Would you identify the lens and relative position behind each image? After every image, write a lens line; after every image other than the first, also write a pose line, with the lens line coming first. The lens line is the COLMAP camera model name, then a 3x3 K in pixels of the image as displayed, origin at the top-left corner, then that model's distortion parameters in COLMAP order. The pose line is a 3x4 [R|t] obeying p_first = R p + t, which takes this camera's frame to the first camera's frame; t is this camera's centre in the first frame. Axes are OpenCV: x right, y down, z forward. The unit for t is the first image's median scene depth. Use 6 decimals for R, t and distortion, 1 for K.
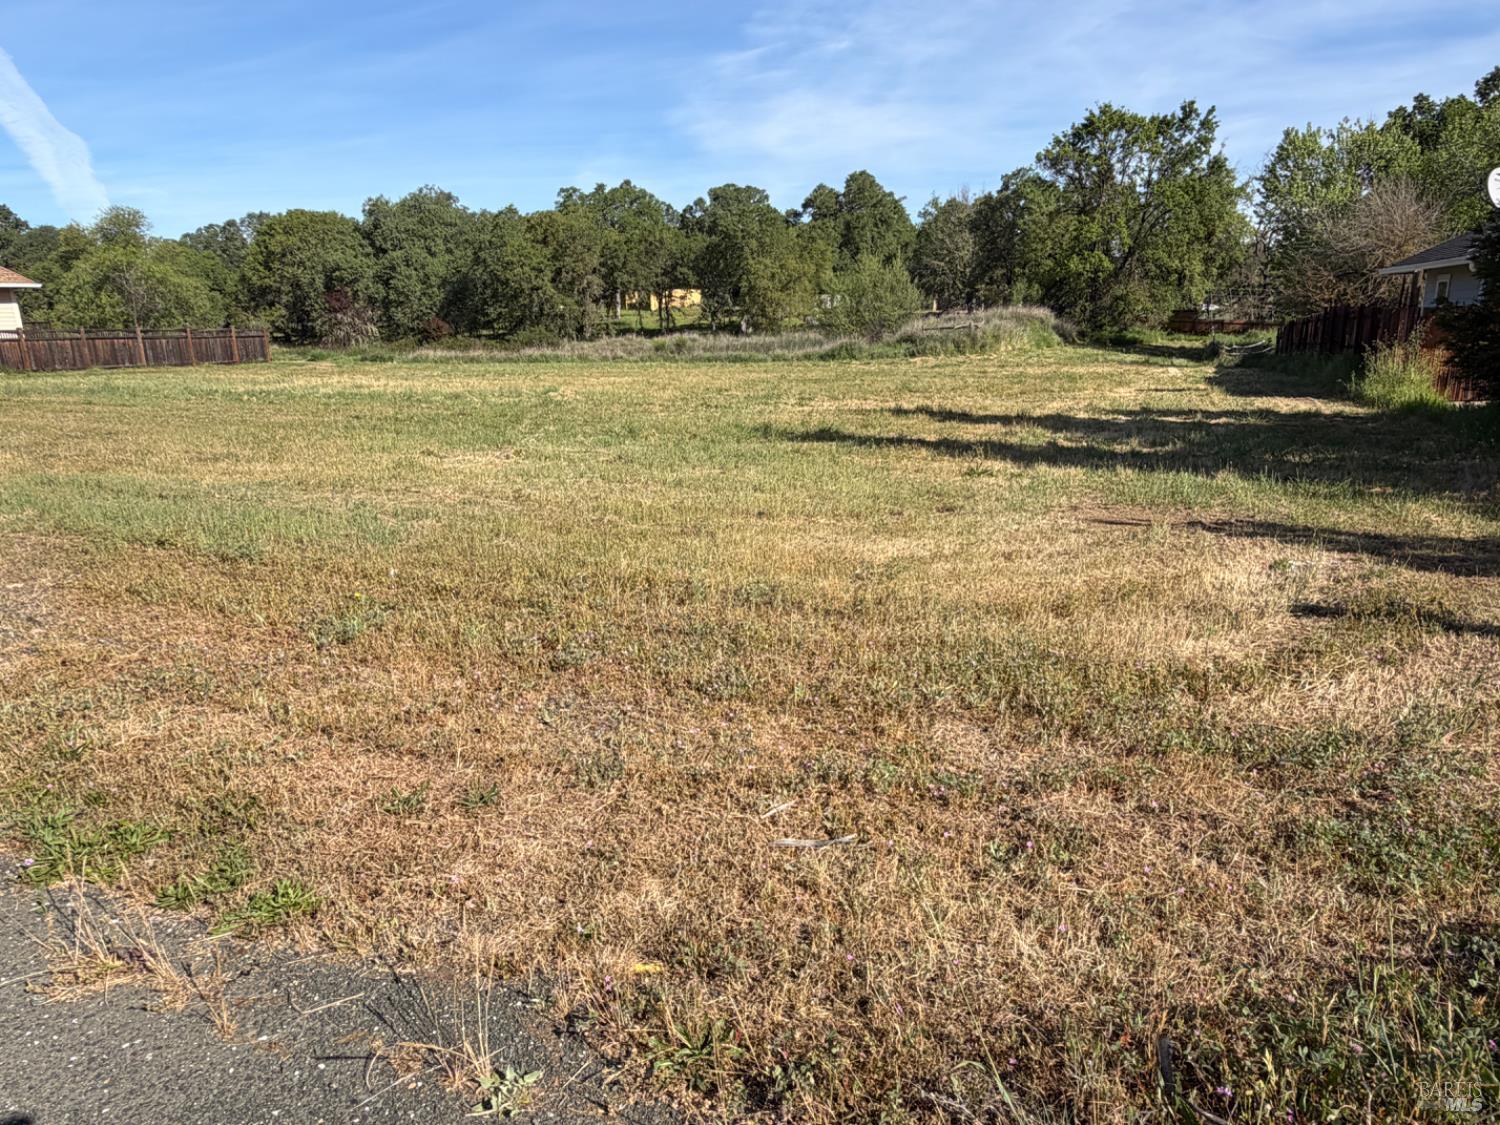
lens RADIAL K [[959.2, 0, 742.8], [0, 959.2, 559.2], [0, 0, 1]] dist [0.000174, 0.004182]
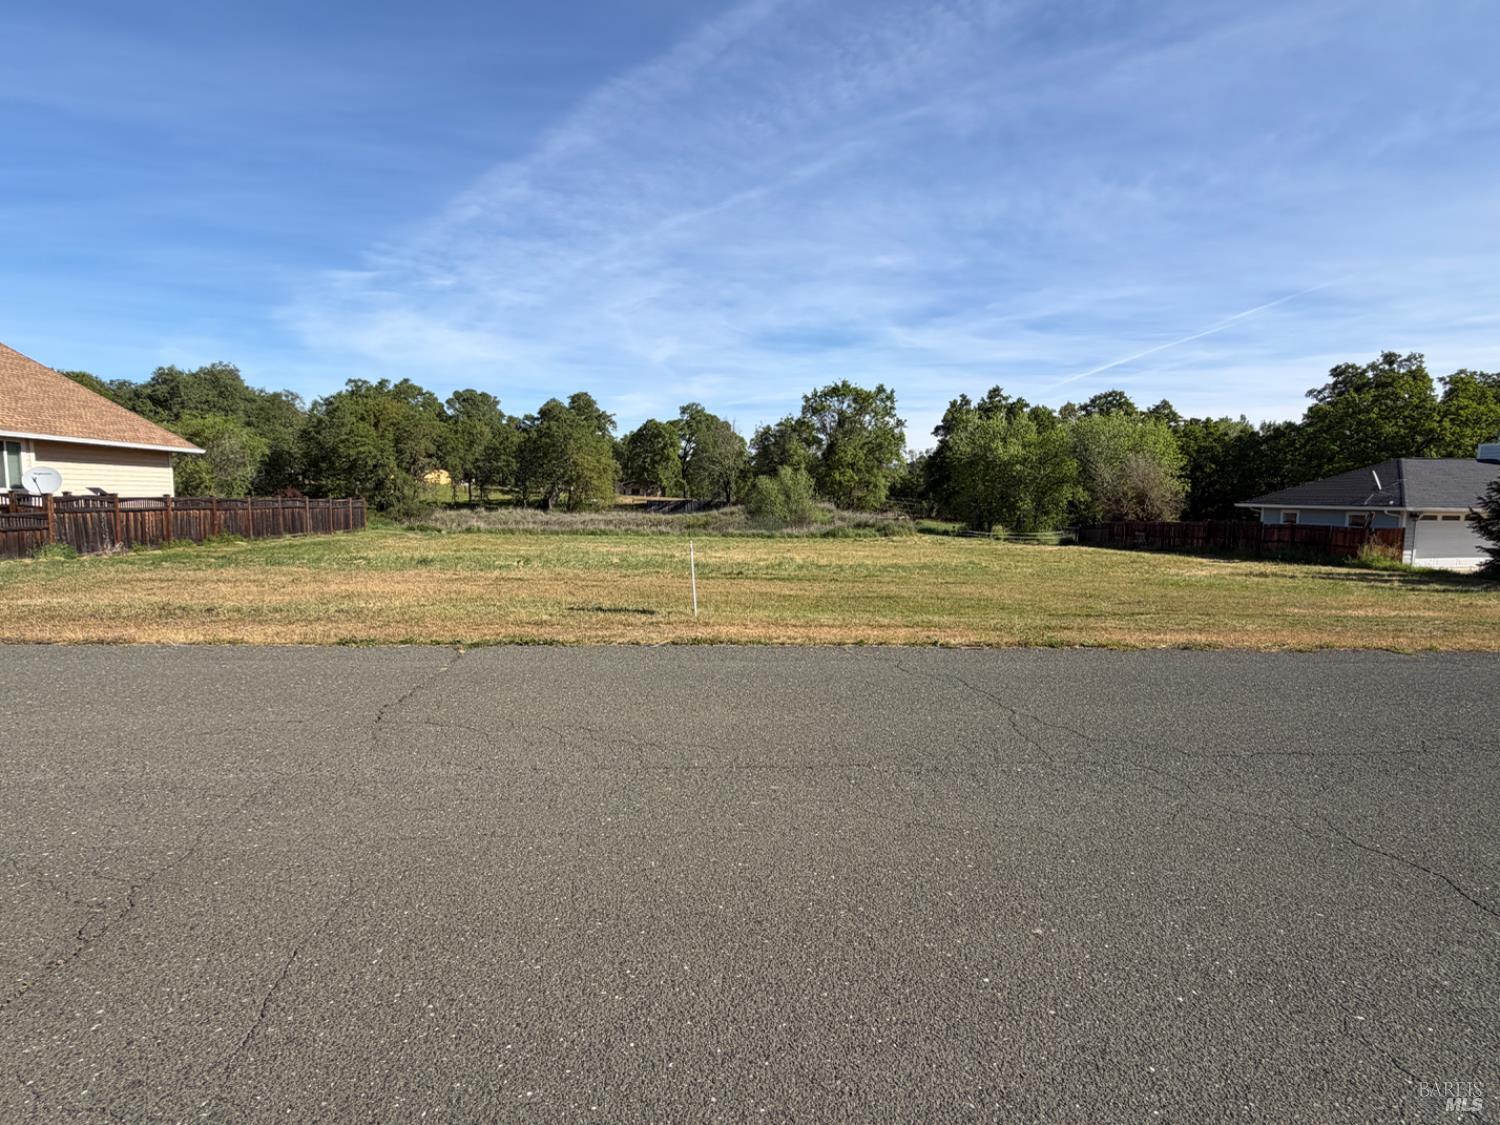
lens RADIAL K [[746.3, 0, 744.5], [0, 746.3, 601.3], [0, 0, 1]] dist [0.000081, 0.000046]
pose [[0.864535, -0.027310, 0.501831, -0.376465], [0.081365, 0.992955, -0.086135, -0.011958], [-0.495943, 0.115298, 0.860666, 0.046310]]
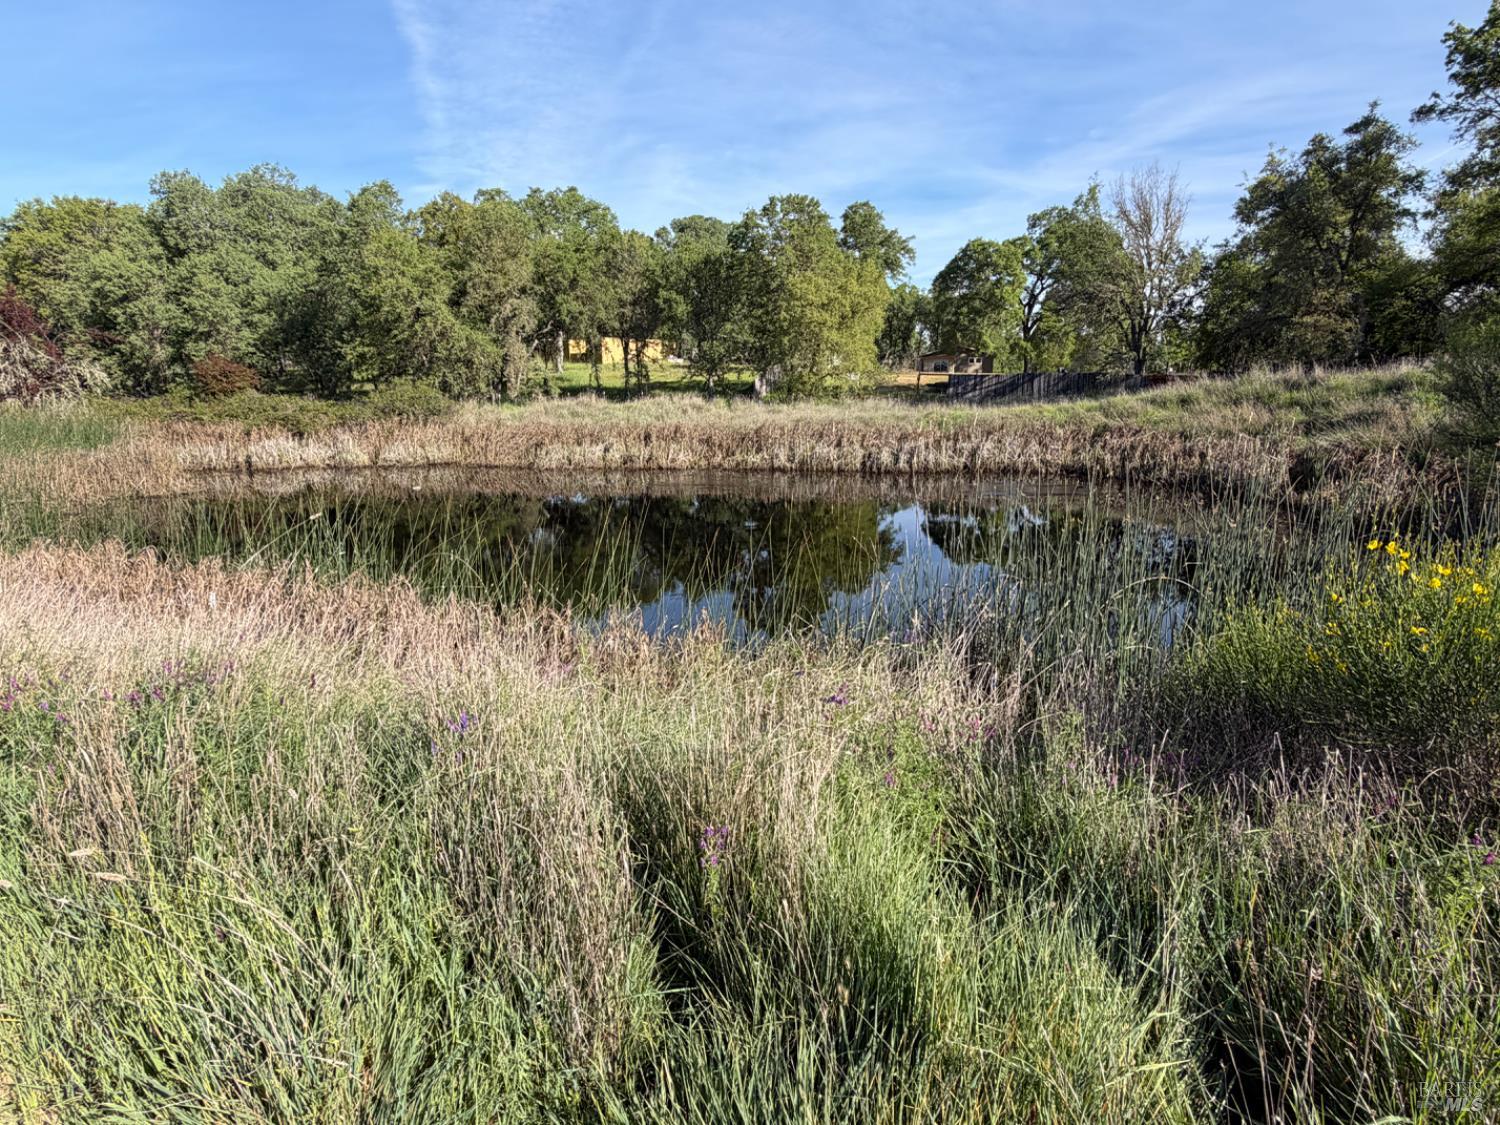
lens RADIAL K [[768.8, 0, 745.5], [0, 768.8, 559.1], [0, 0, 1]] dist [-0.000184, 0.000343]
pose [[0.993159, 0.000091, 0.116768, -0.092986], [0.002167, 0.999813, -0.019210, -0.155319], [-0.116748, 0.019331, 0.992973, 0.649813]]
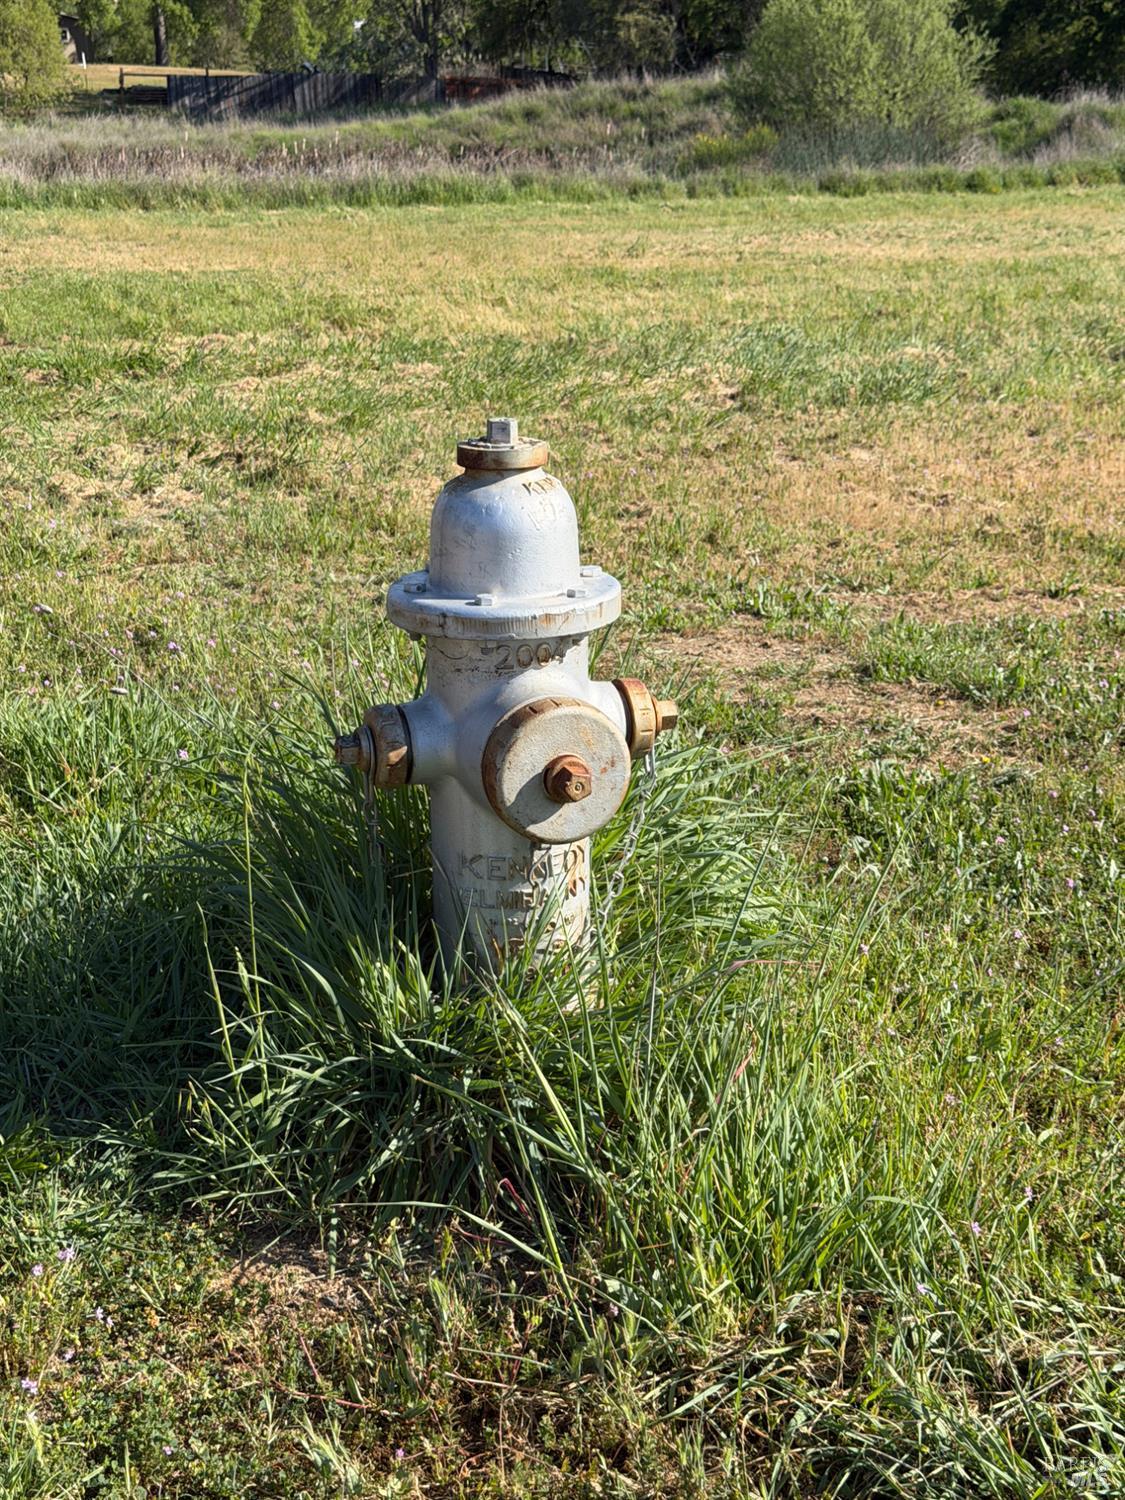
lens RADIAL K [[2167.8, 0, 561.1], [0, 2167.8, 752.6], [0, 0, 1]] dist [0.105814, 0.000000]
pose [[0.748109, -0.175601, 0.639919, -0.508703], [0.145855, 0.984281, 0.099584, -0.052791], [-0.647348, 0.018836, 0.761962, 0.243764]]
